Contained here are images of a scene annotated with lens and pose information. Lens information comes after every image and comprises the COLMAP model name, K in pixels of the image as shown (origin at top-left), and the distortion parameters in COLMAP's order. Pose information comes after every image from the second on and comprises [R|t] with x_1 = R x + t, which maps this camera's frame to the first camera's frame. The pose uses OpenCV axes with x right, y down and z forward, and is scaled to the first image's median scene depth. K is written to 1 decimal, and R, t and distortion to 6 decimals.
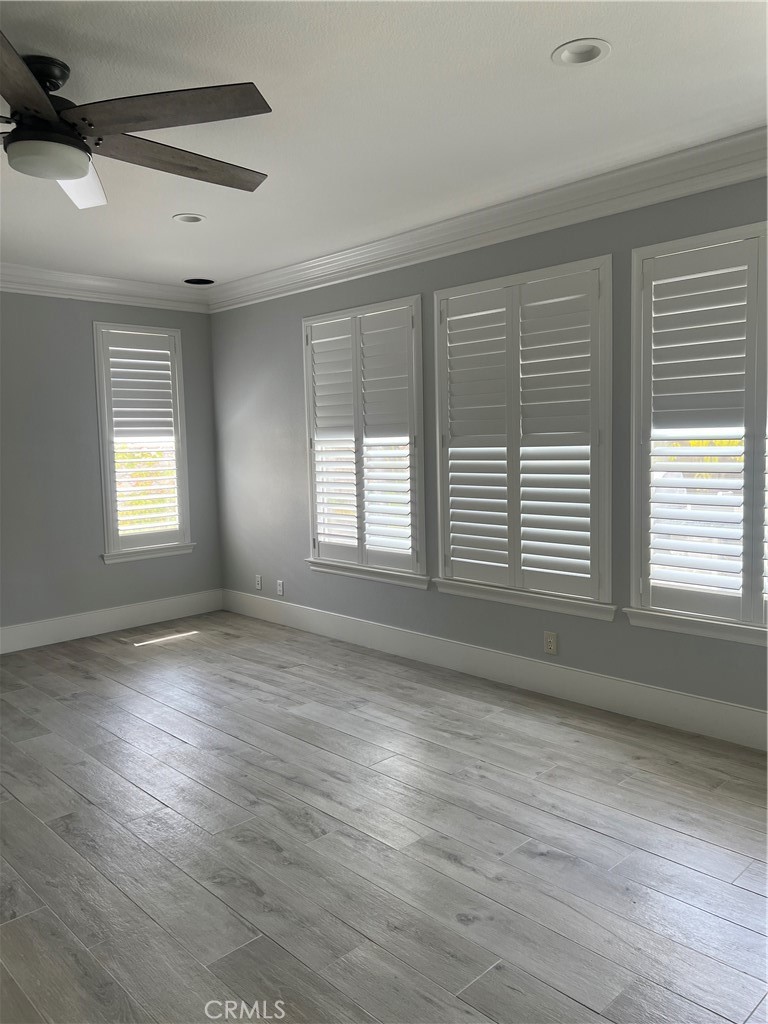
lens RADIAL K [[776.7, 0, 384.0], [0, 776.7, 512.0], [0, 0, 1]] dist [-0.004268, -0.006367]
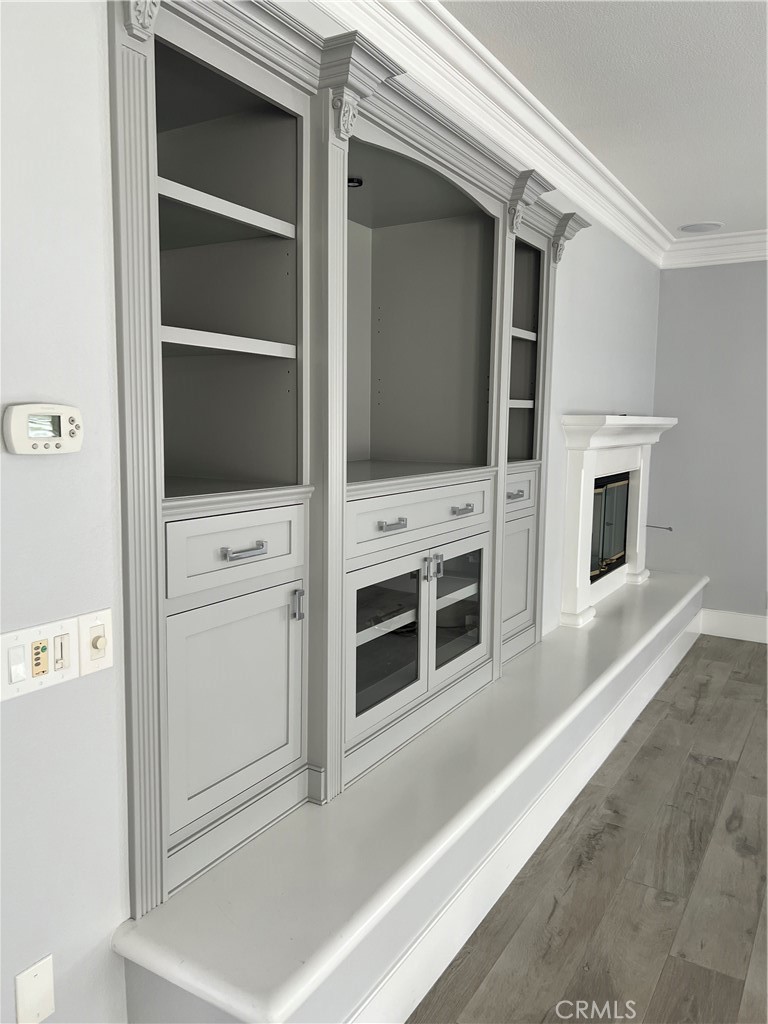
lens RADIAL K [[776.7, 0, 384.0], [0, 776.7, 512.0], [0, 0, 1]] dist [-0.004268, -0.006367]
pose [[-0.224606, -0.107083, 0.968548, -0.664909], [0.078723, 0.988701, 0.127567, -0.108492], [-0.971265, 0.104899, -0.213638, 1.433324]]
